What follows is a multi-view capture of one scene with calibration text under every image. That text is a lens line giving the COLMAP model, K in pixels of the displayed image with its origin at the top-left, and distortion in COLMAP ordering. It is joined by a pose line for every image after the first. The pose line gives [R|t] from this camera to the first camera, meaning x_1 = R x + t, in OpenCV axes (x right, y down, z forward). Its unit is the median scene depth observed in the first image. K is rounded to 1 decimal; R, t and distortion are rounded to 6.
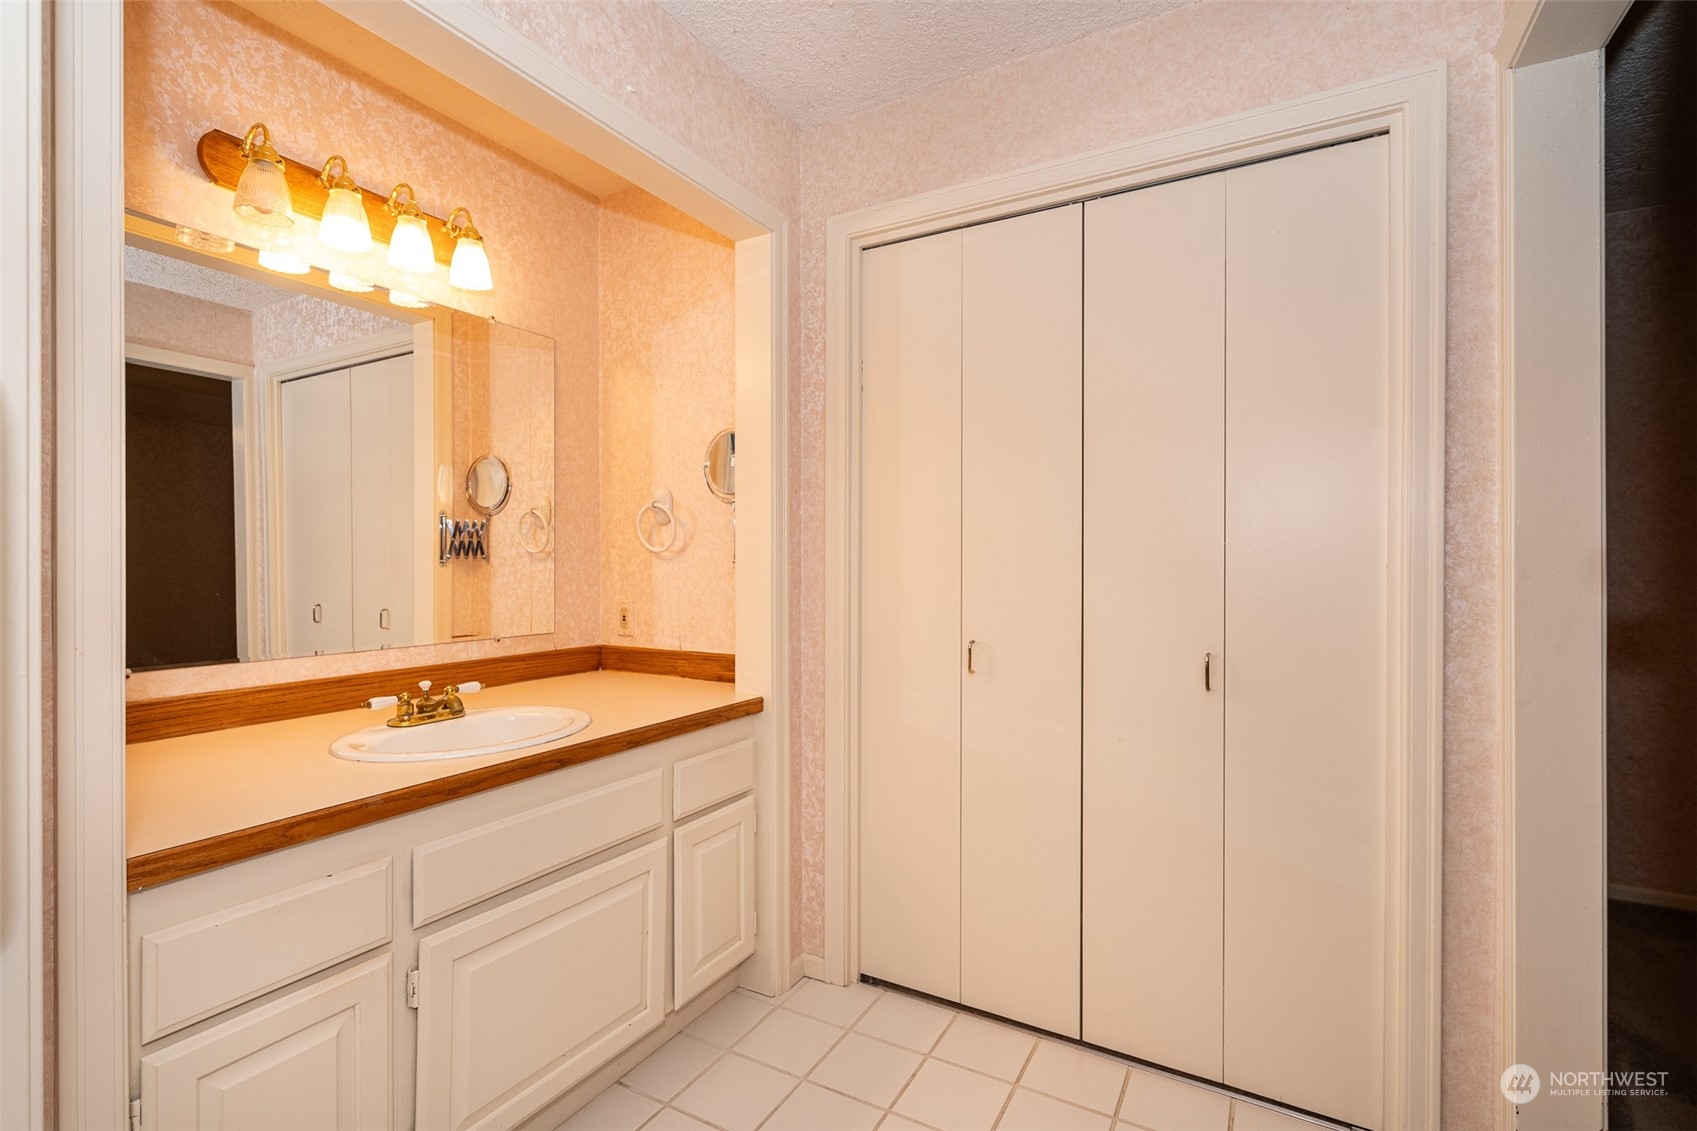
lens RADIAL K [[776.9, 0, 849.9], [0, 776.9, 563.6], [0, 0, 1]] dist [0.004692, 0.001134]
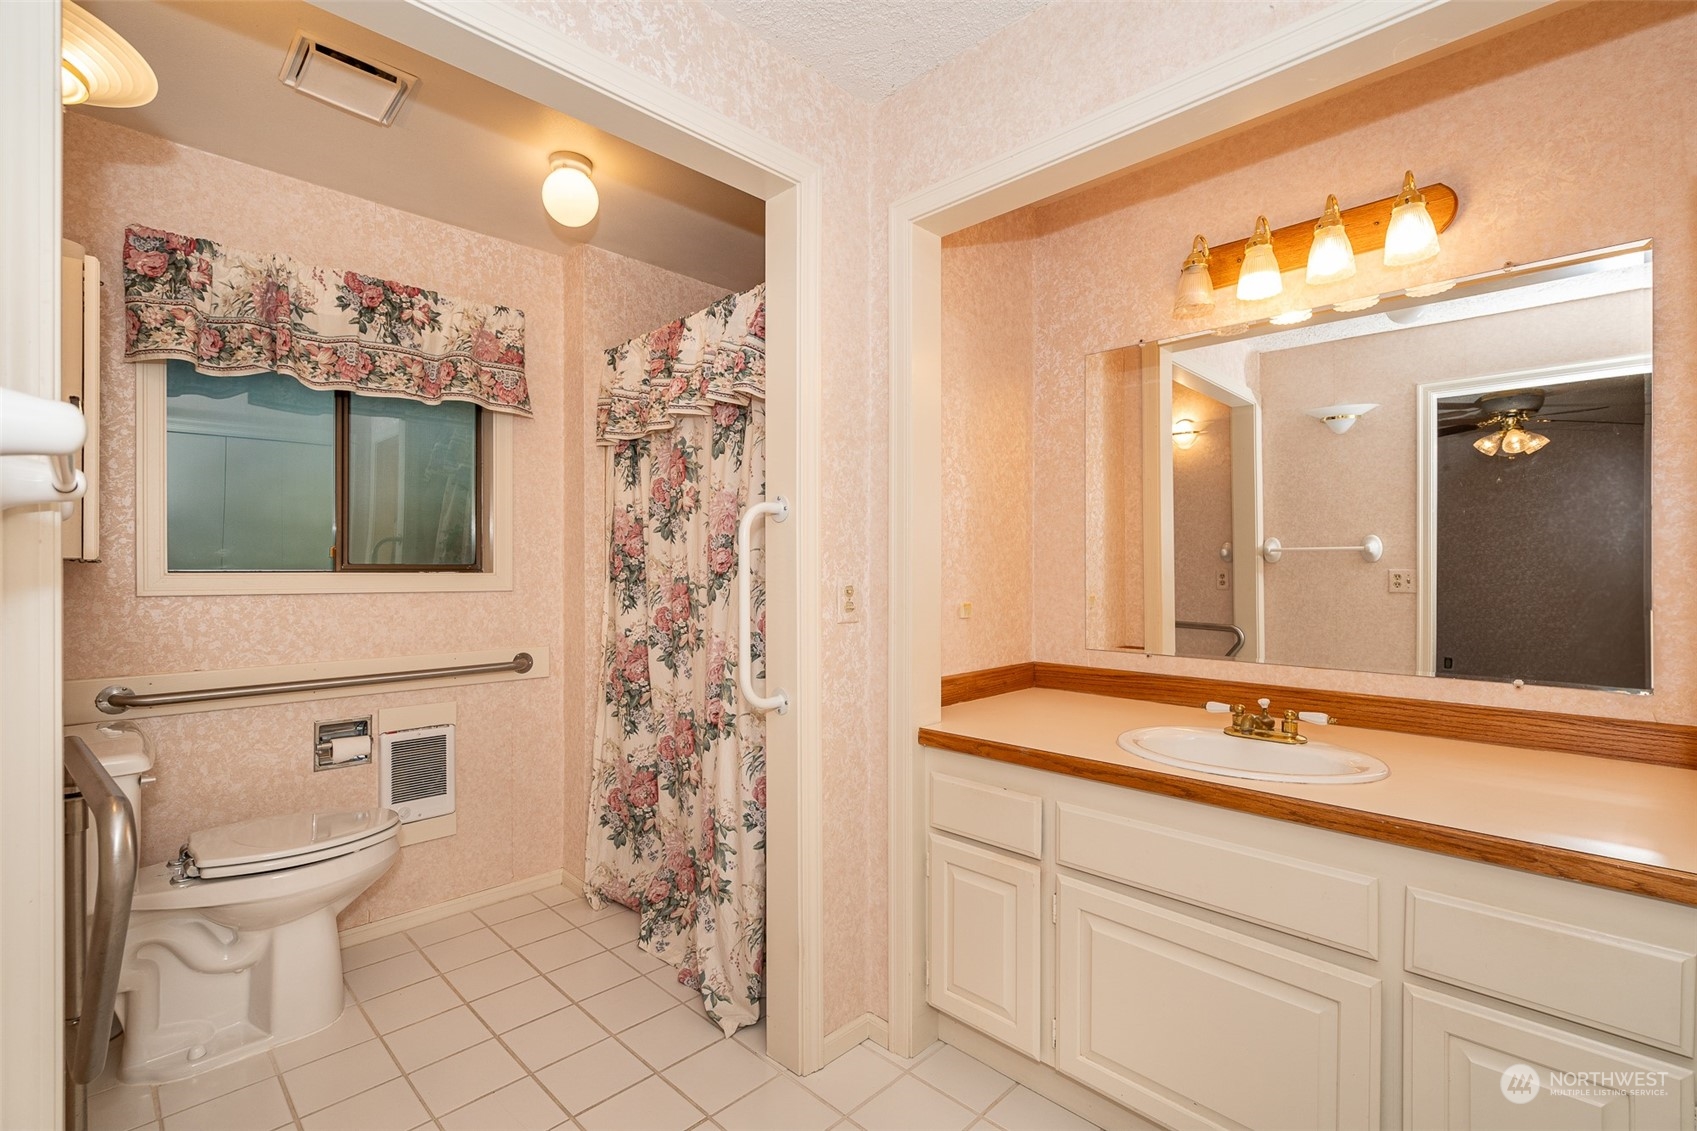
lens RADIAL K [[776.9, 0, 852.4], [0, 776.9, 569.0], [0, 0, 1]] dist [0.004692, 0.001134]
pose [[-0.267094, -0.001014, -0.963670, 0.623208], [-0.002310, 0.999997, -0.000412, -0.020670], [0.963668, 0.002116, -0.267096, 0.788738]]
